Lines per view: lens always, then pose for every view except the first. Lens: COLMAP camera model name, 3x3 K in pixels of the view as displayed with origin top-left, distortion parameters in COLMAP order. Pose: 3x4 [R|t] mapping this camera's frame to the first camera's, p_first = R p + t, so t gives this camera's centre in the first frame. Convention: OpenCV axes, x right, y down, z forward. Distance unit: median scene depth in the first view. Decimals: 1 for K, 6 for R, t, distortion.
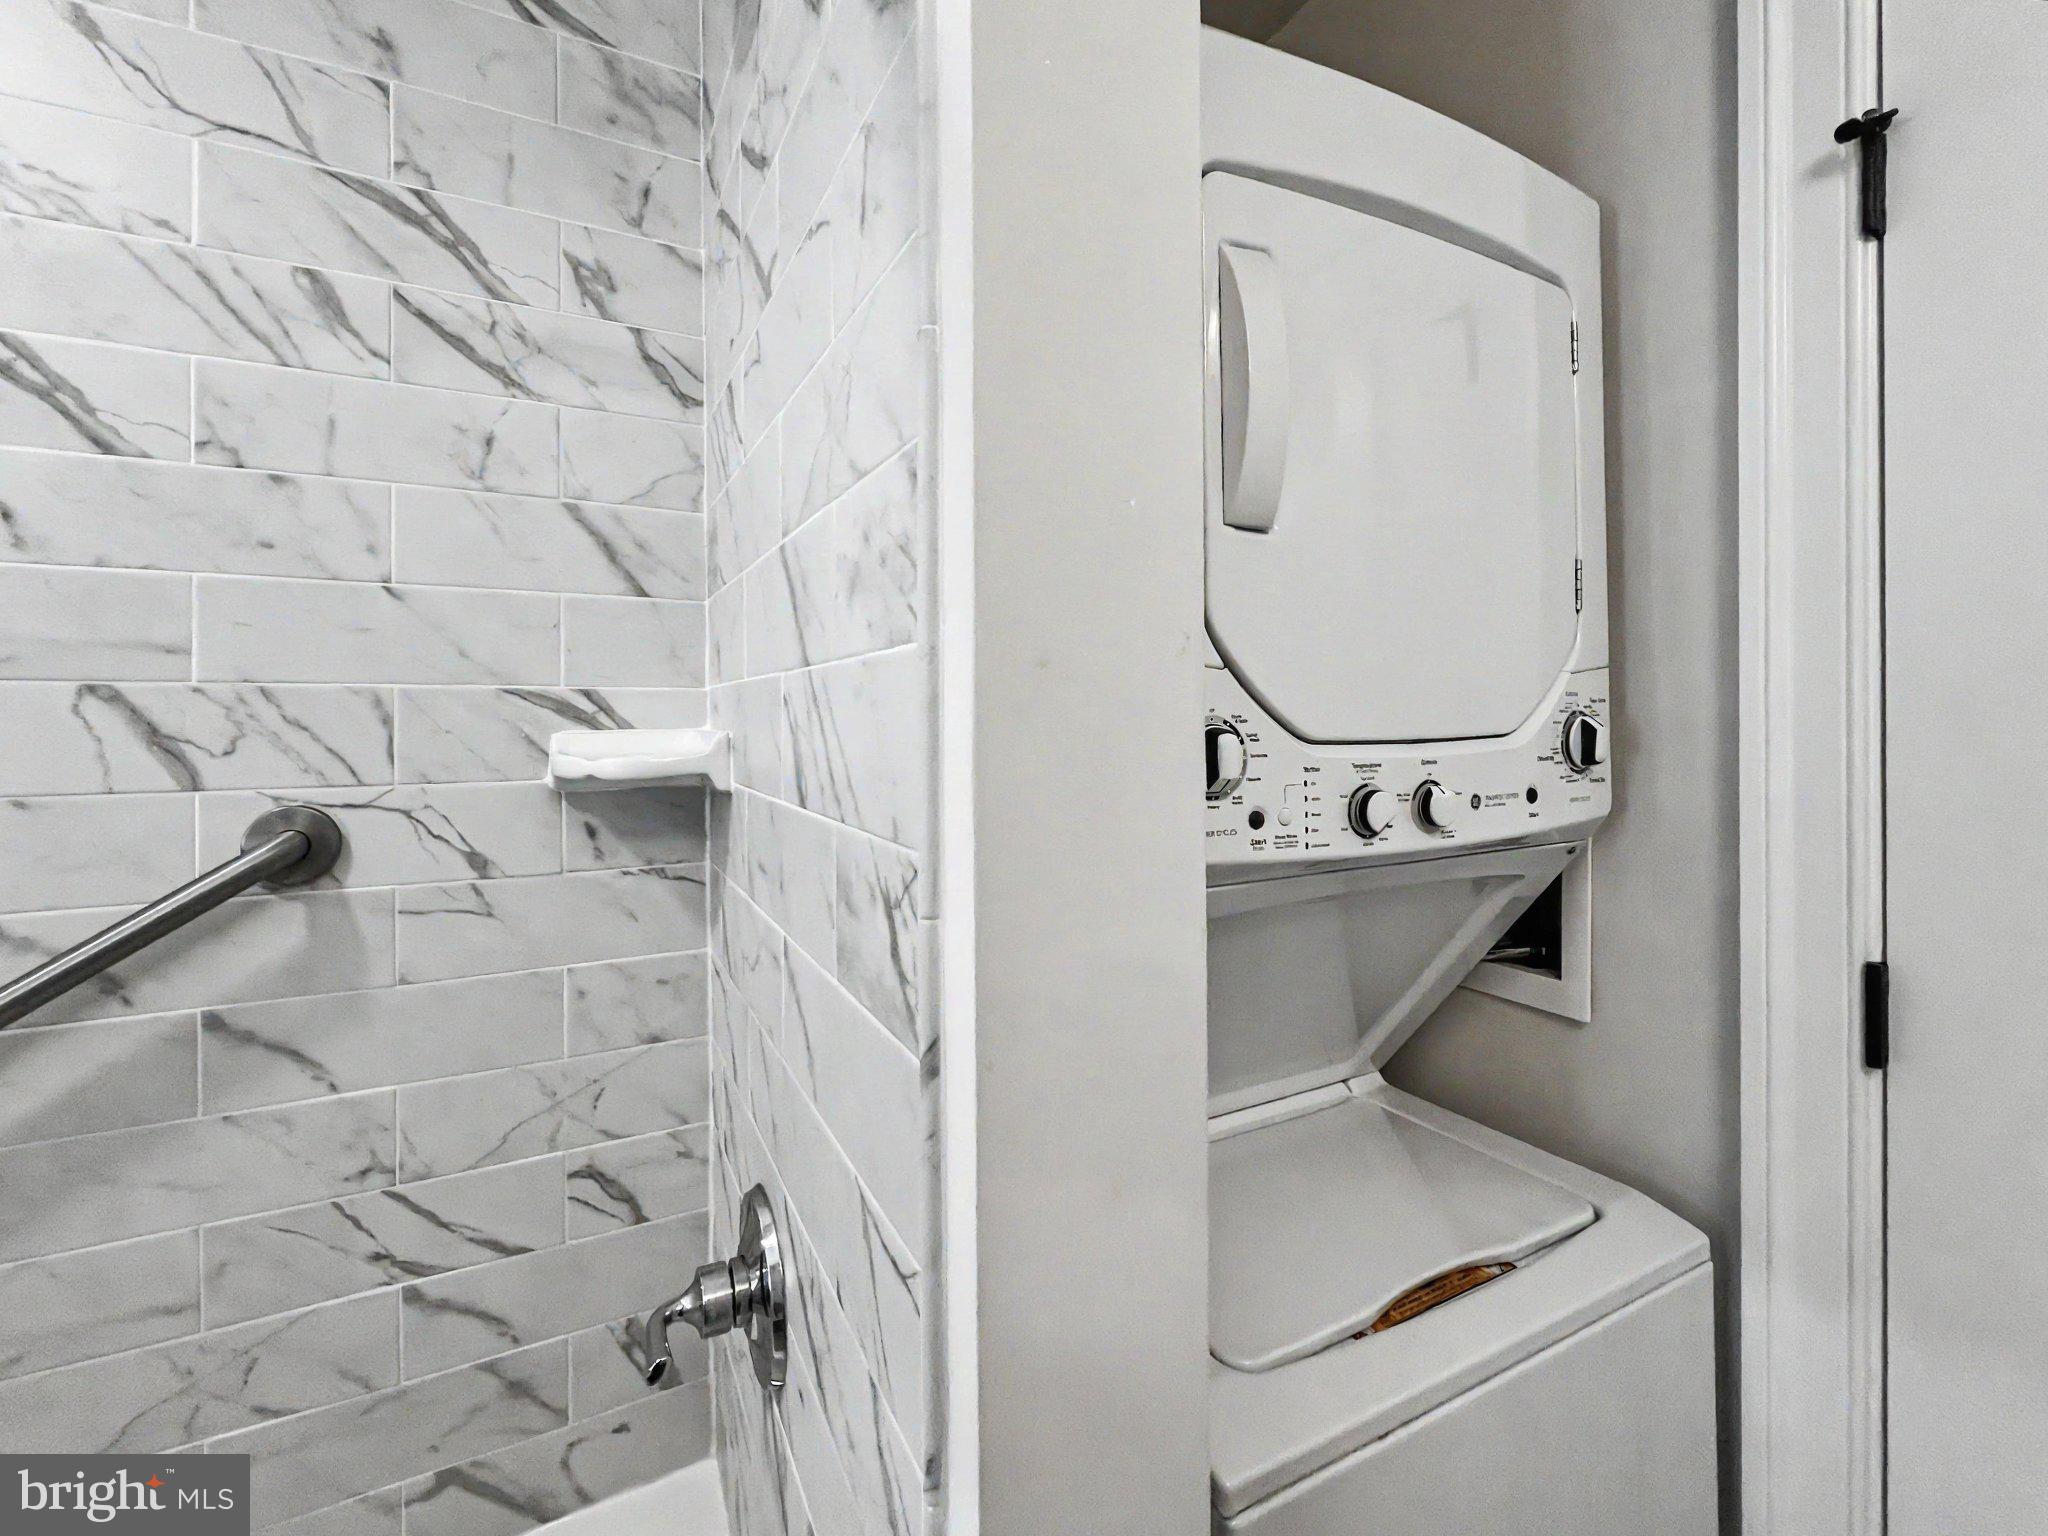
lens RADIAL K [[892.5, 0, 1027.7], [0, 892.5, 749.7], [0, 0, 1]] dist [0.001089, -0.000601]
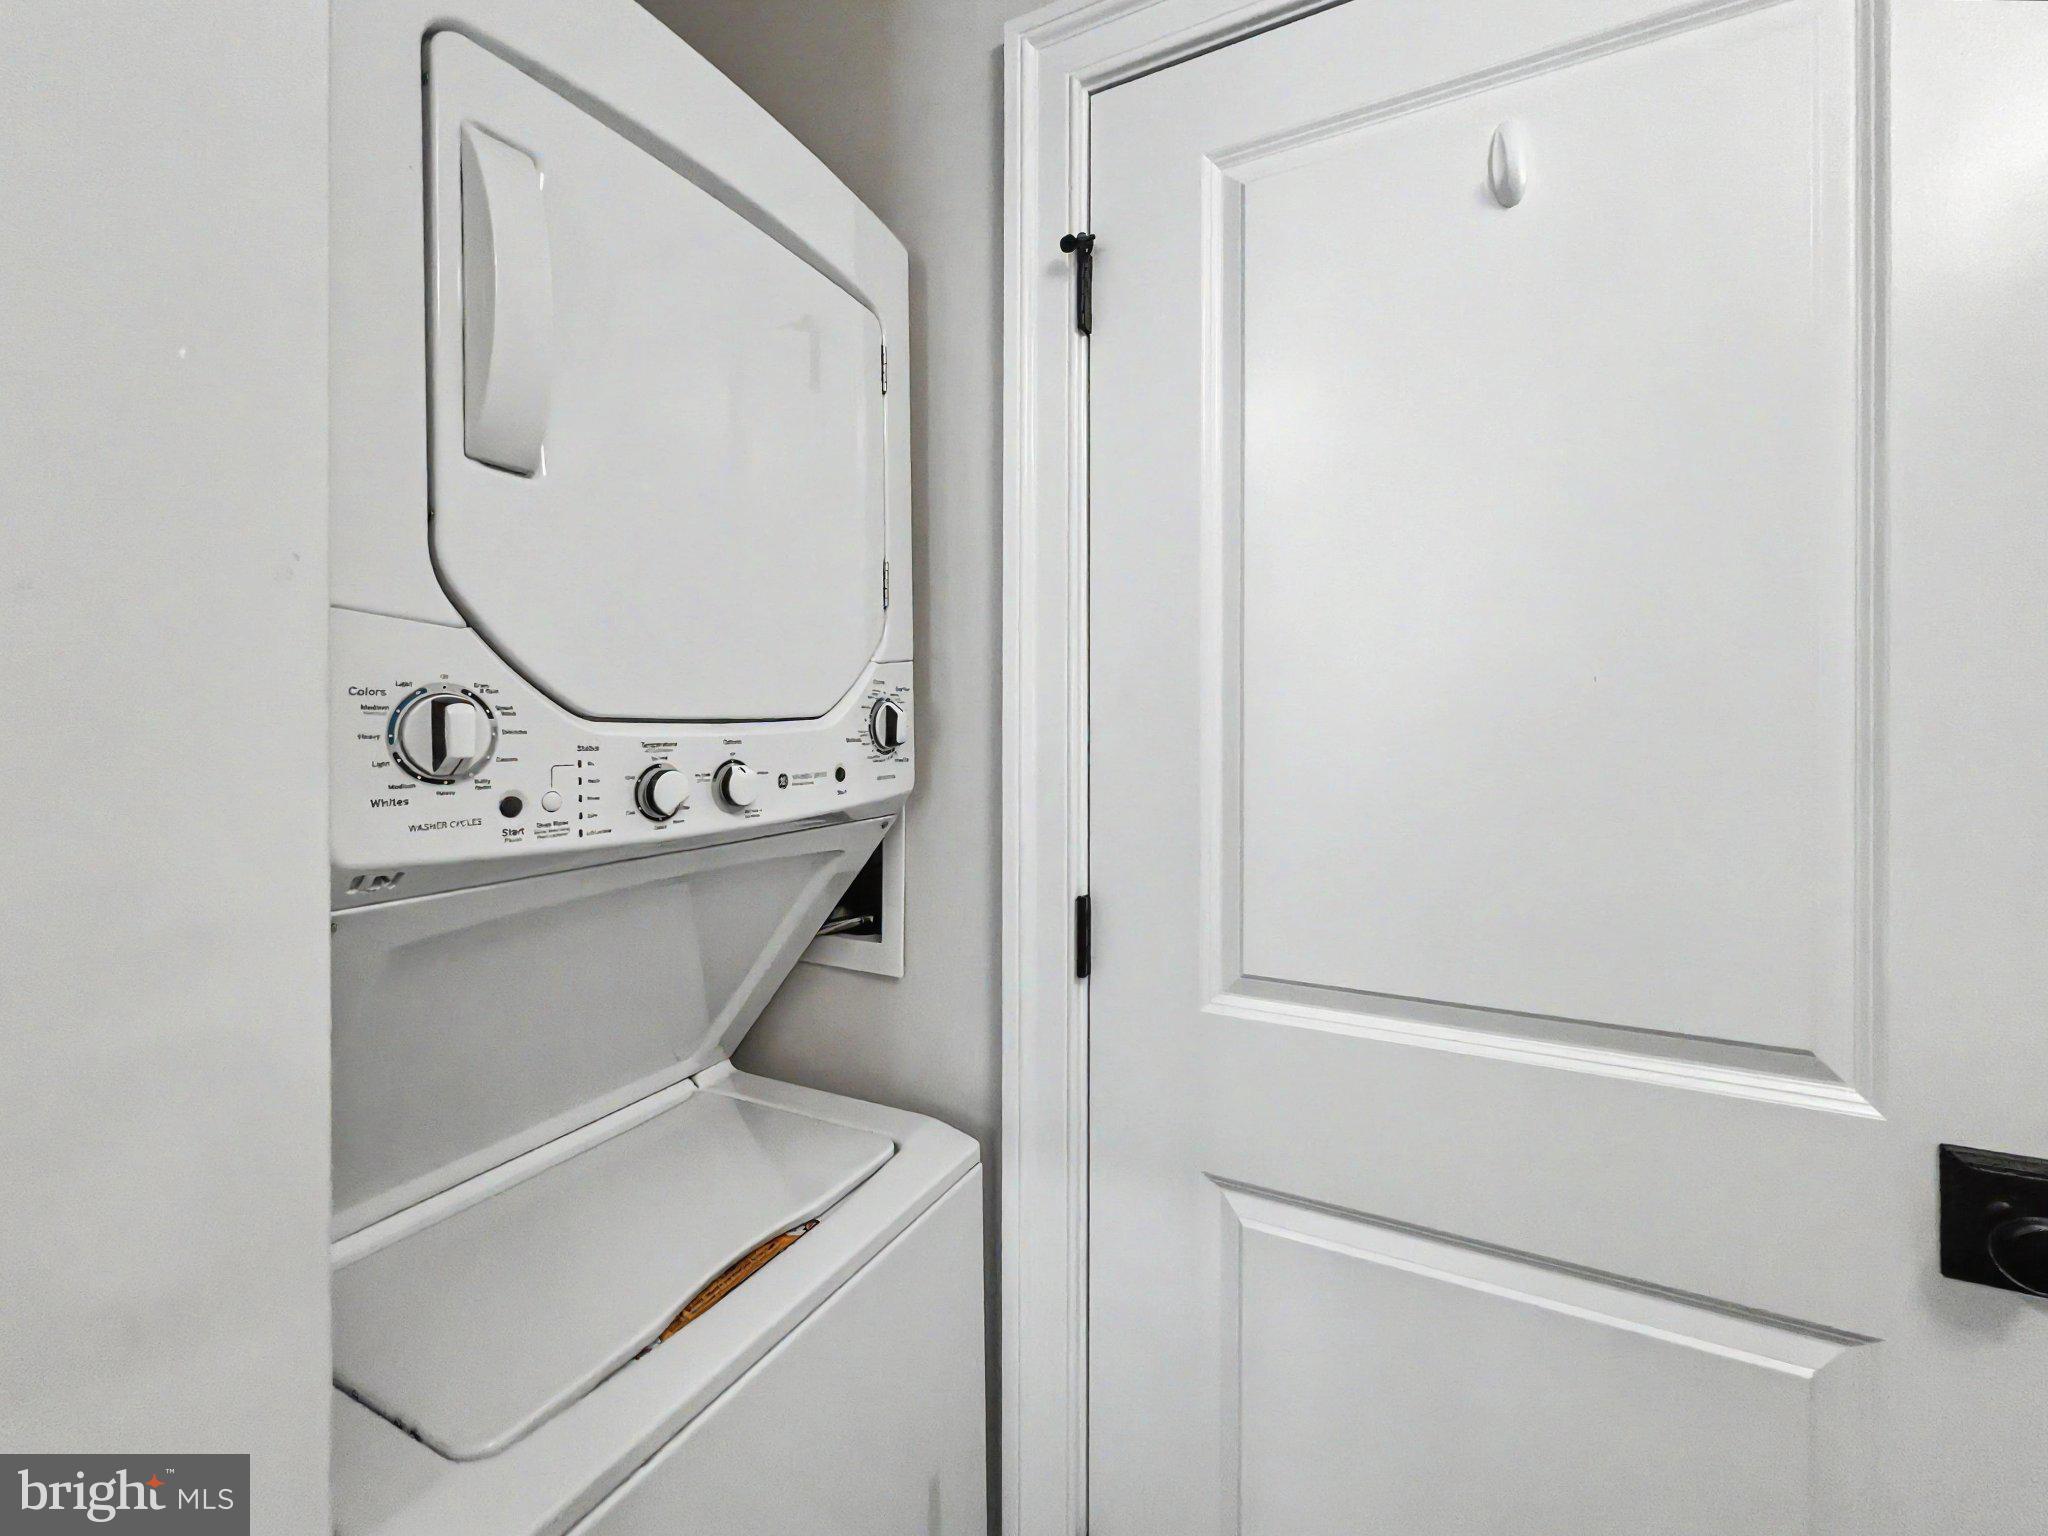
lens RADIAL K [[845.2, 0, 1026.7], [0, 845.2, 770.2], [0, 0, 1]] dist [-0.001039, -0.000186]
pose [[0.823477, -0.022364, 0.566909, 0.180052], [0.014698, 0.999728, 0.018089, 0.031976], [-0.567160, -0.006563, 0.823582, 0.043826]]
